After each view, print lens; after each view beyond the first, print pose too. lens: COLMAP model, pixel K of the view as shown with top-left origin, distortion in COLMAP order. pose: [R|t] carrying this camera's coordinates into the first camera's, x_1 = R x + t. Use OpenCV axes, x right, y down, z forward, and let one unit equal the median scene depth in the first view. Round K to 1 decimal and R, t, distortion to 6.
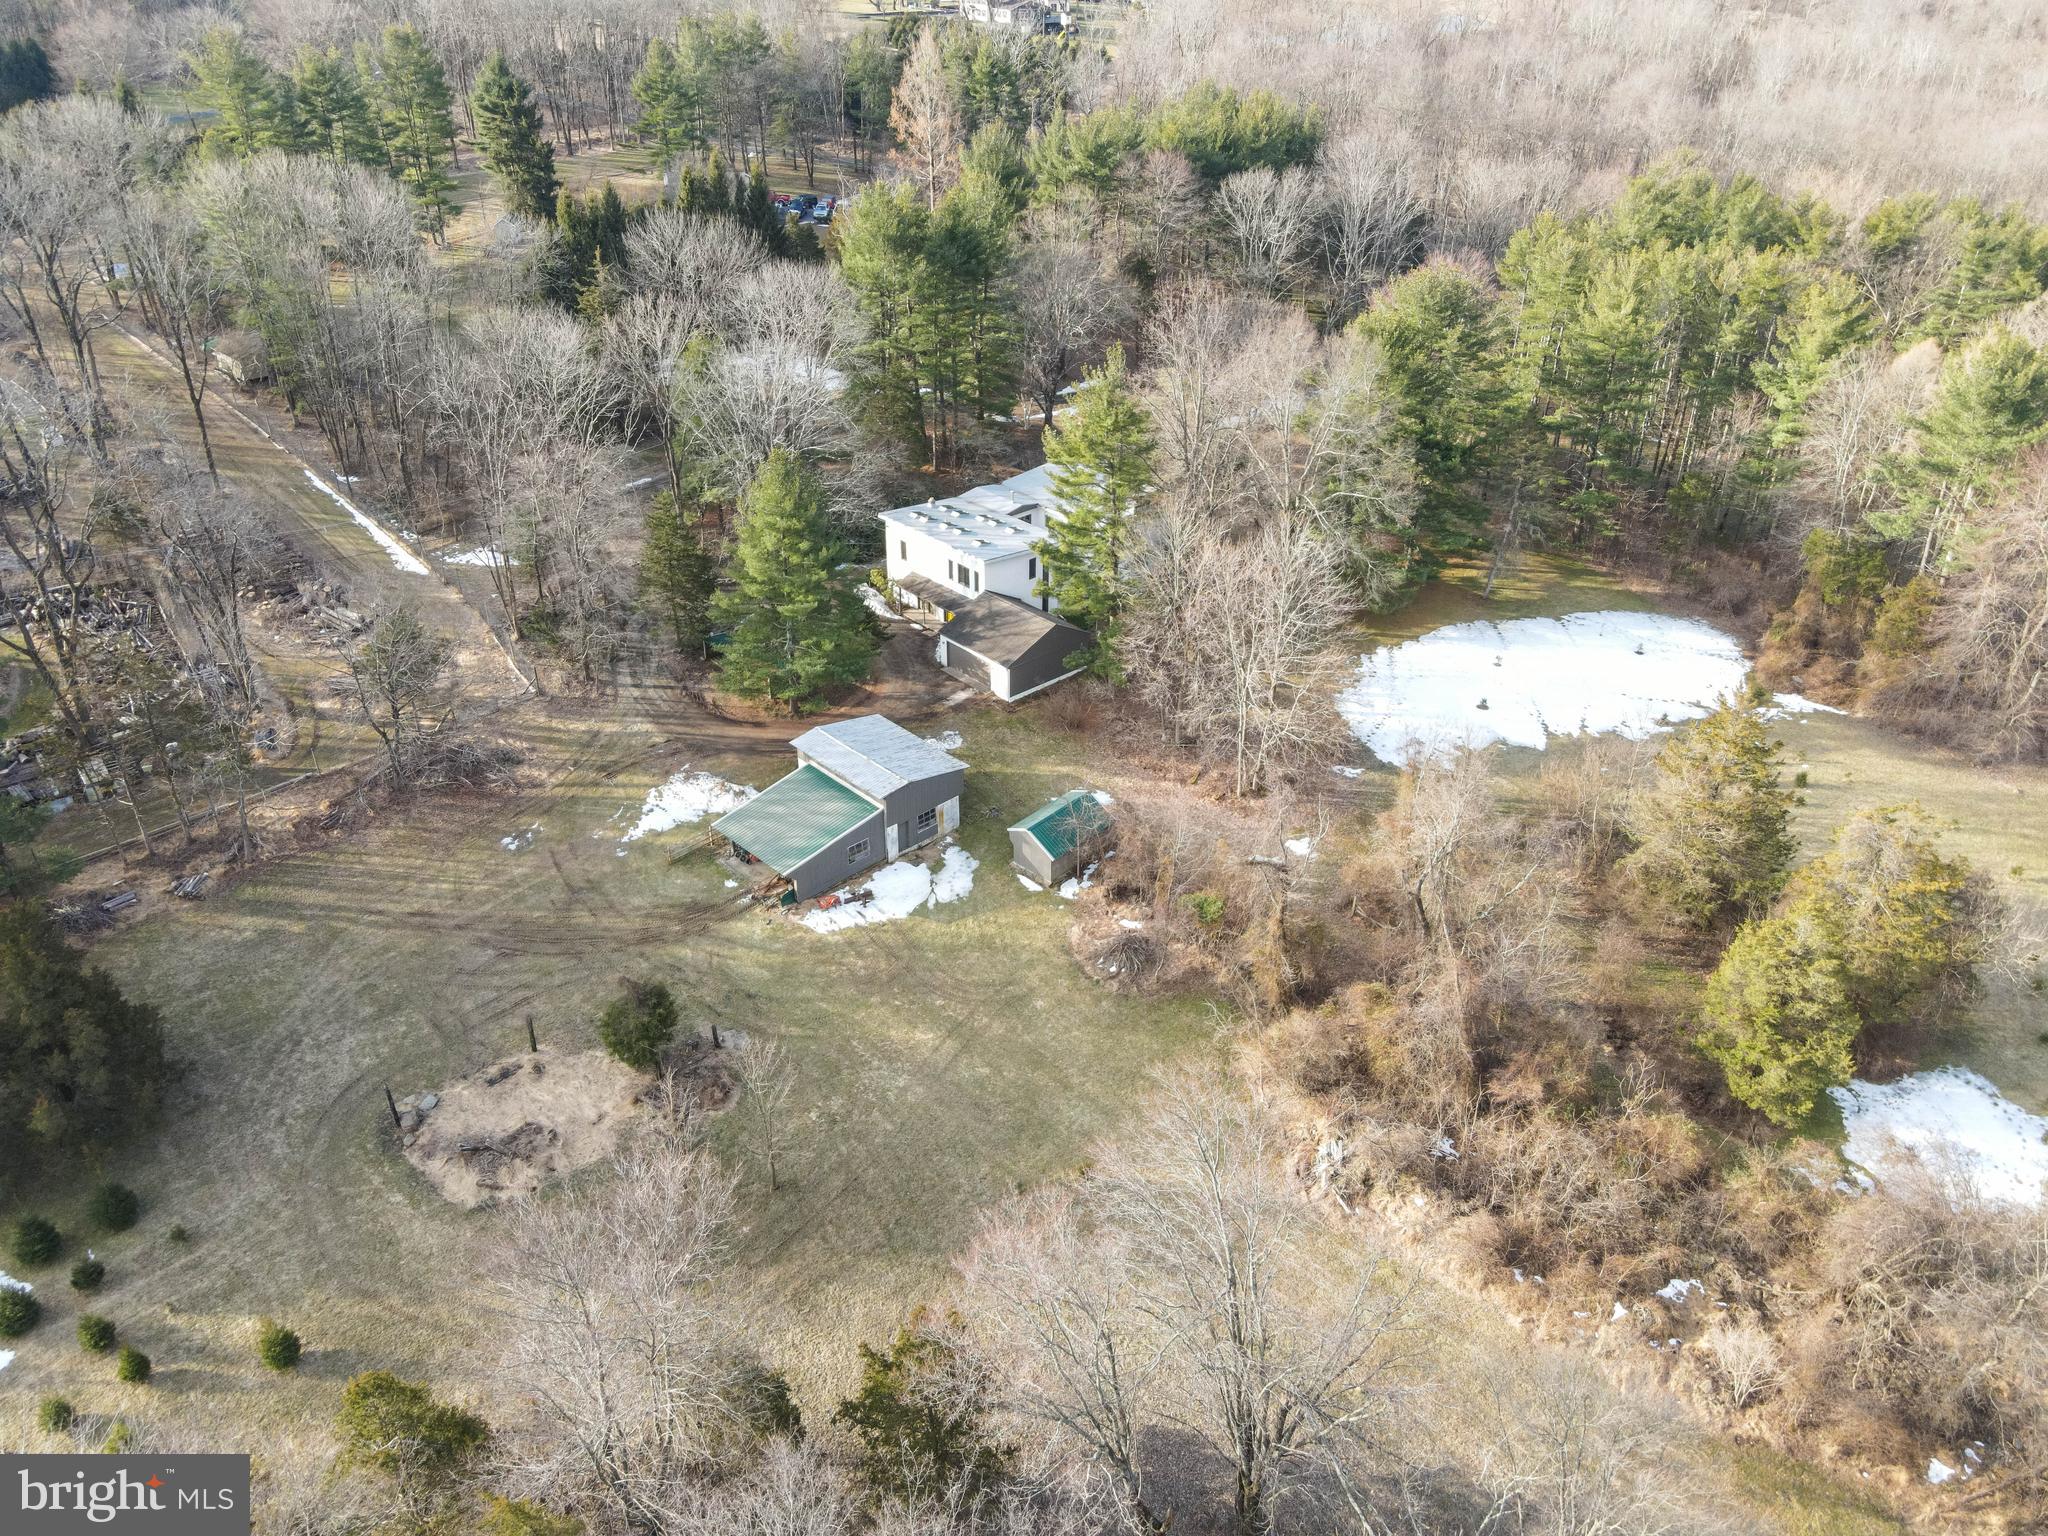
lens RADIAL K [[1502.2, 0, 1006.3], [0, 1502.2, 769.9], [0, 0, 1]] dist [0.000788, 0.030543]
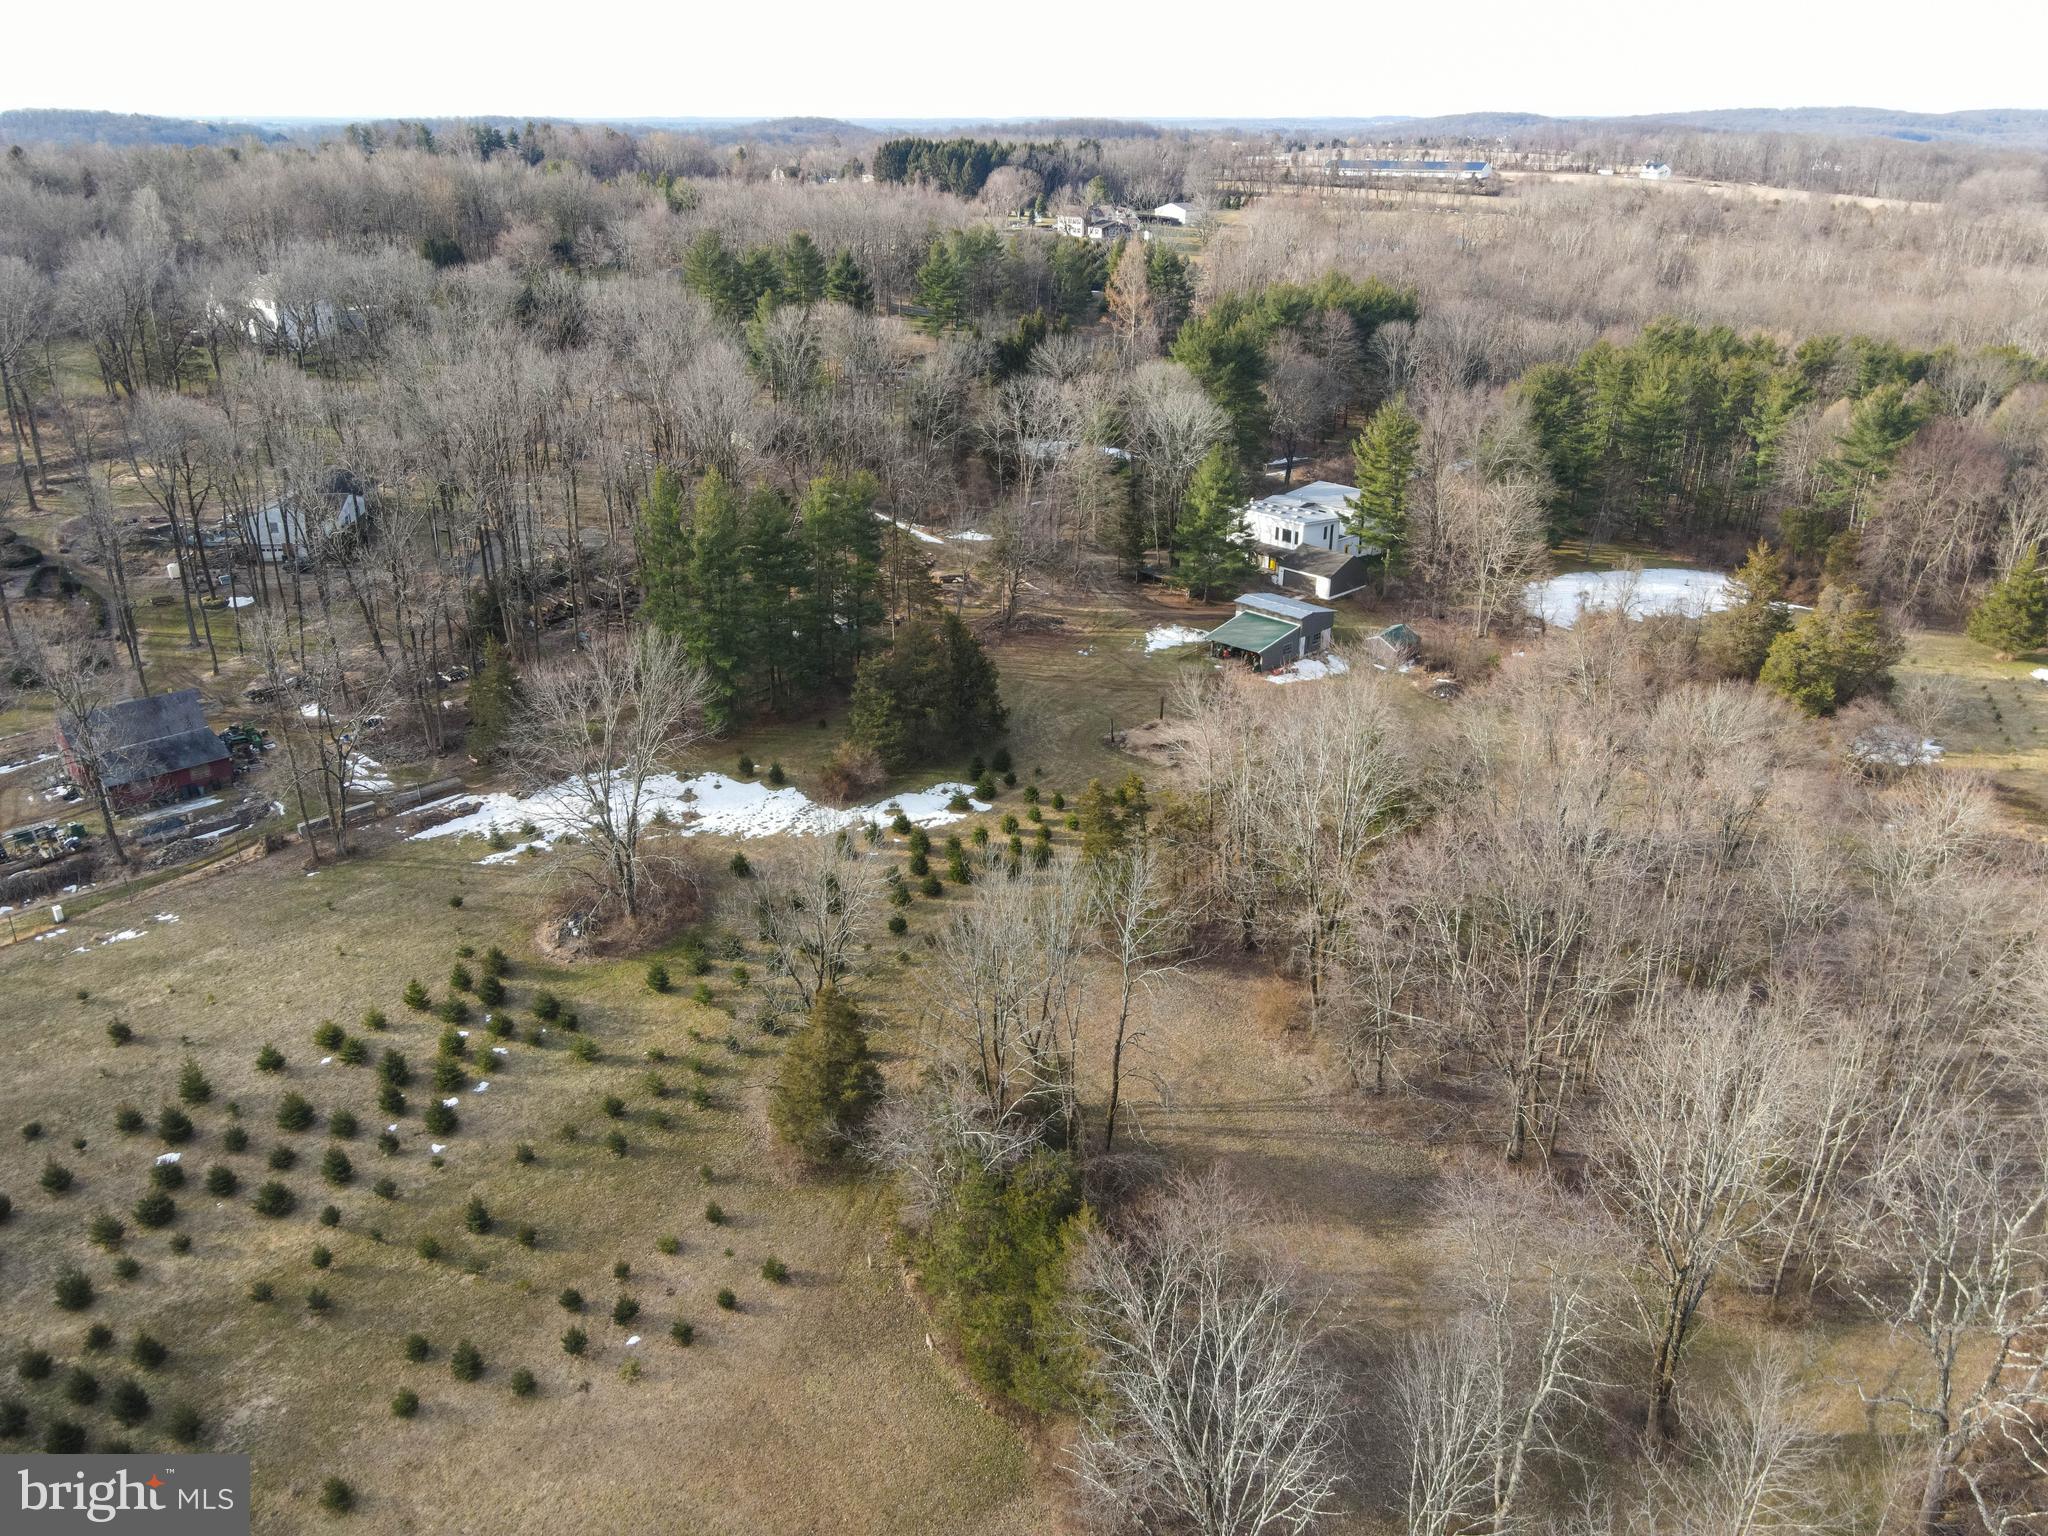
lens RADIAL K [[1502.2, 0, 1006.3], [0, 1502.2, 769.9], [0, 0, 1]] dist [0.000788, 0.030543]
pose [[0.999610, -0.005582, 0.027364, -0.435054], [0.008973, 0.992067, -0.125389, 0.377495], [-0.026447, 0.125585, 0.991730, -0.693433]]
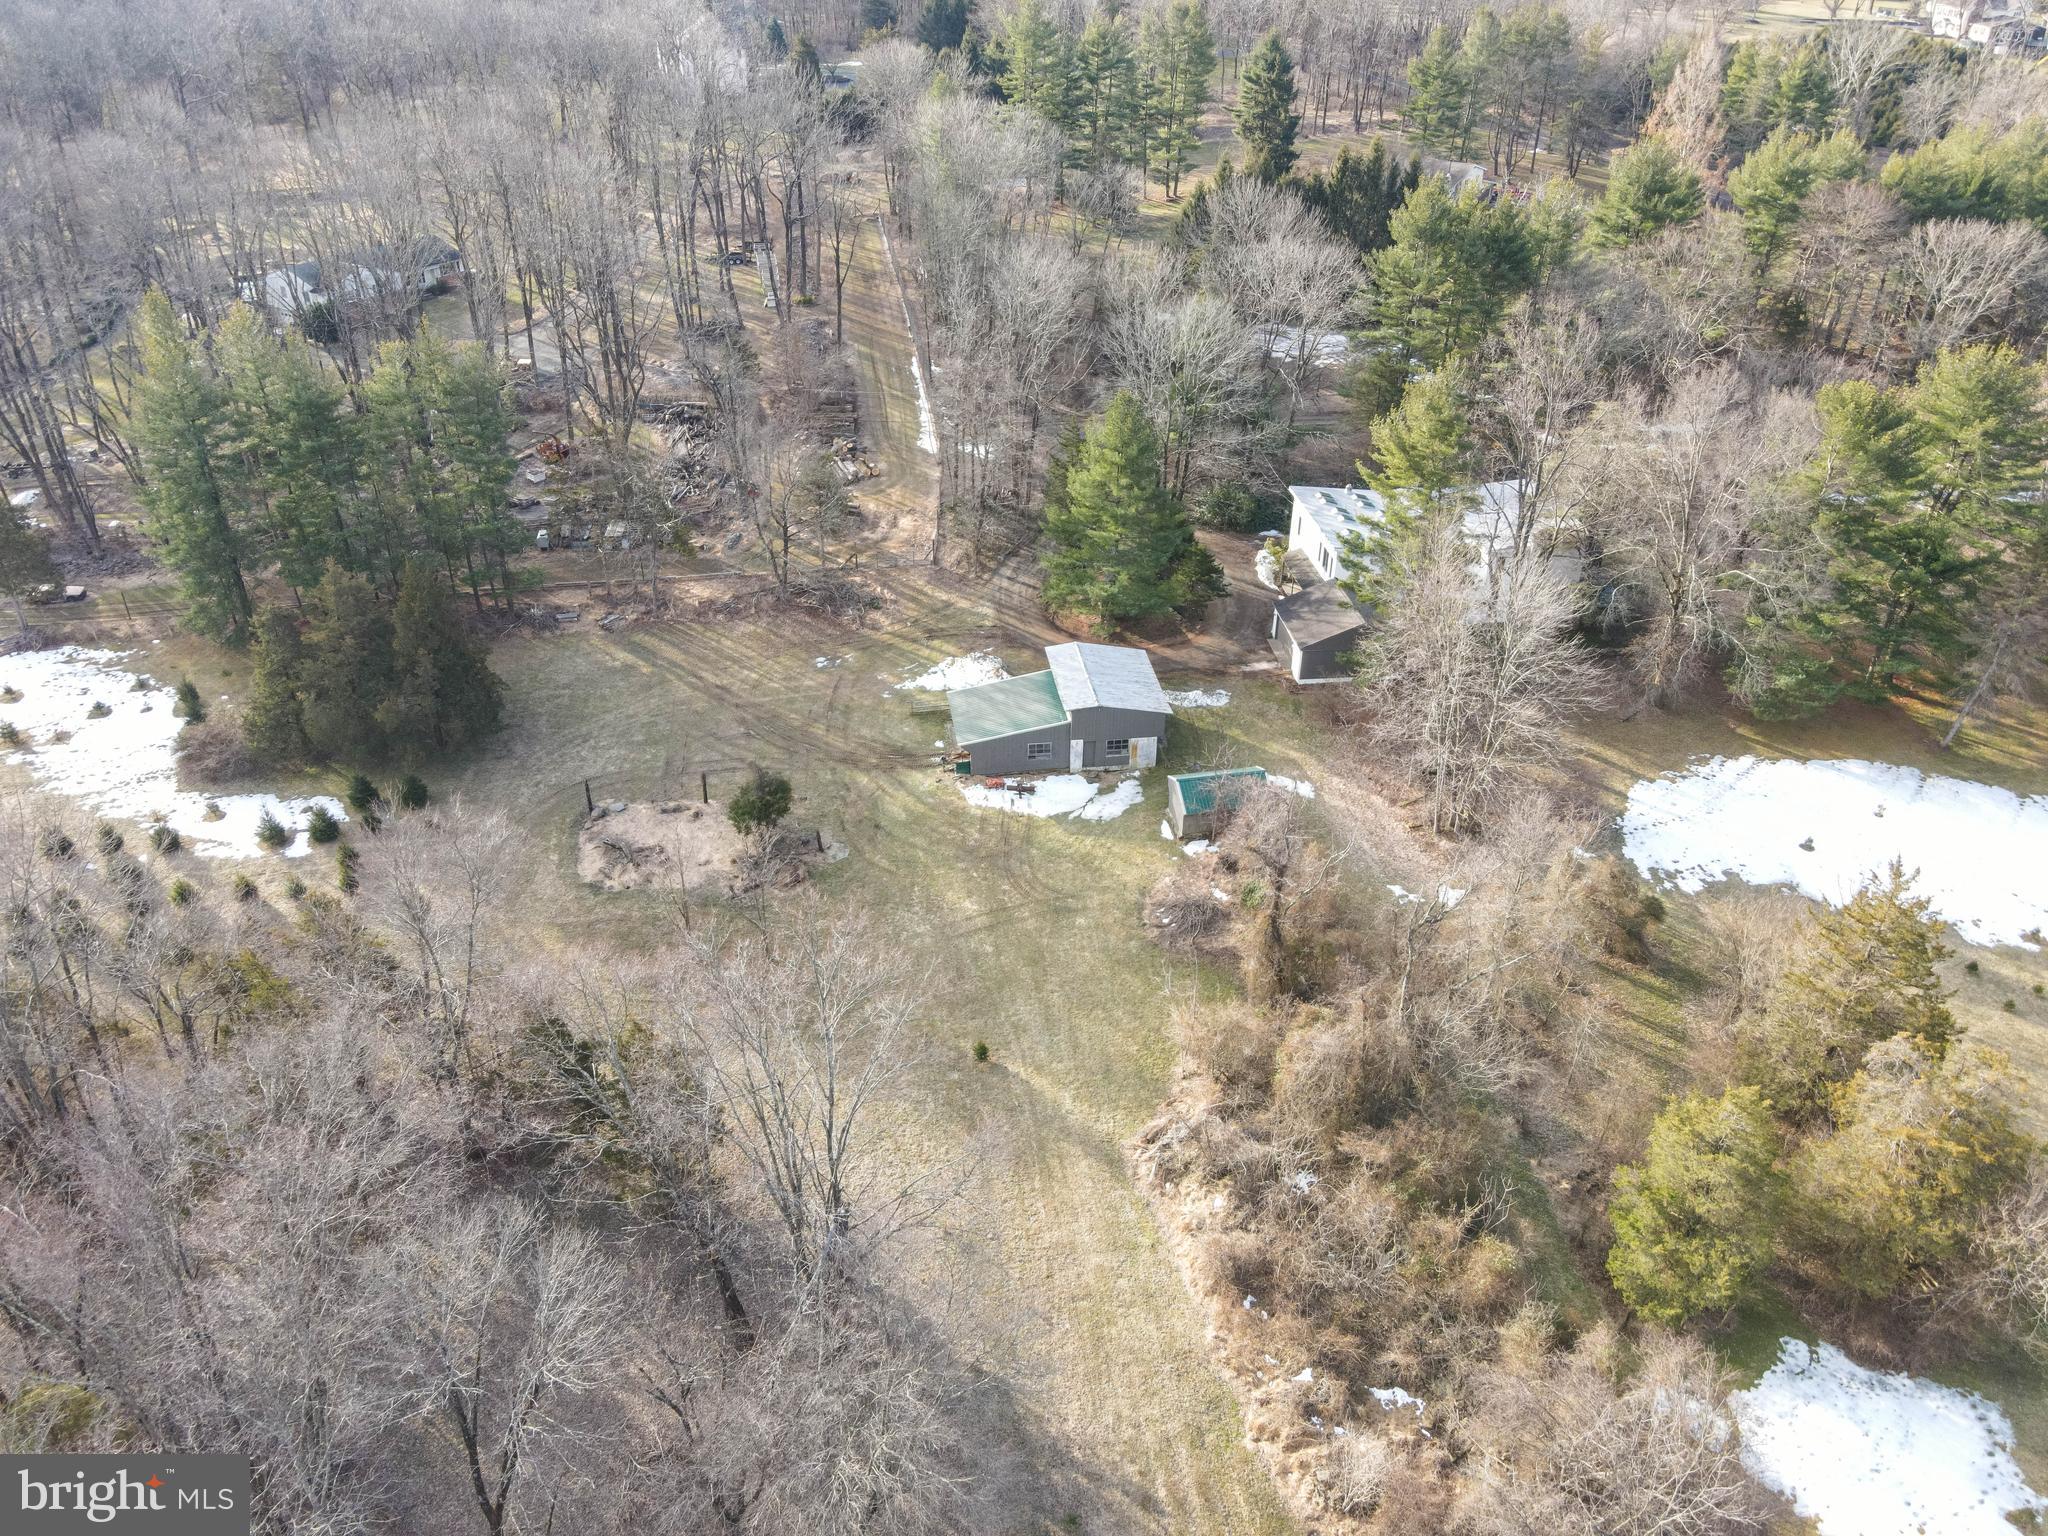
lens RADIAL K [[1502.2, 0, 1006.3], [0, 1502.2, 769.9], [0, 0, 1]] dist [0.000788, 0.030543]
pose [[0.813957, 0.310668, -0.490877, 0.379881], [-0.308200, 0.947203, 0.088422, -0.020228], [0.492430, 0.079317, 0.866730, 0.028480]]
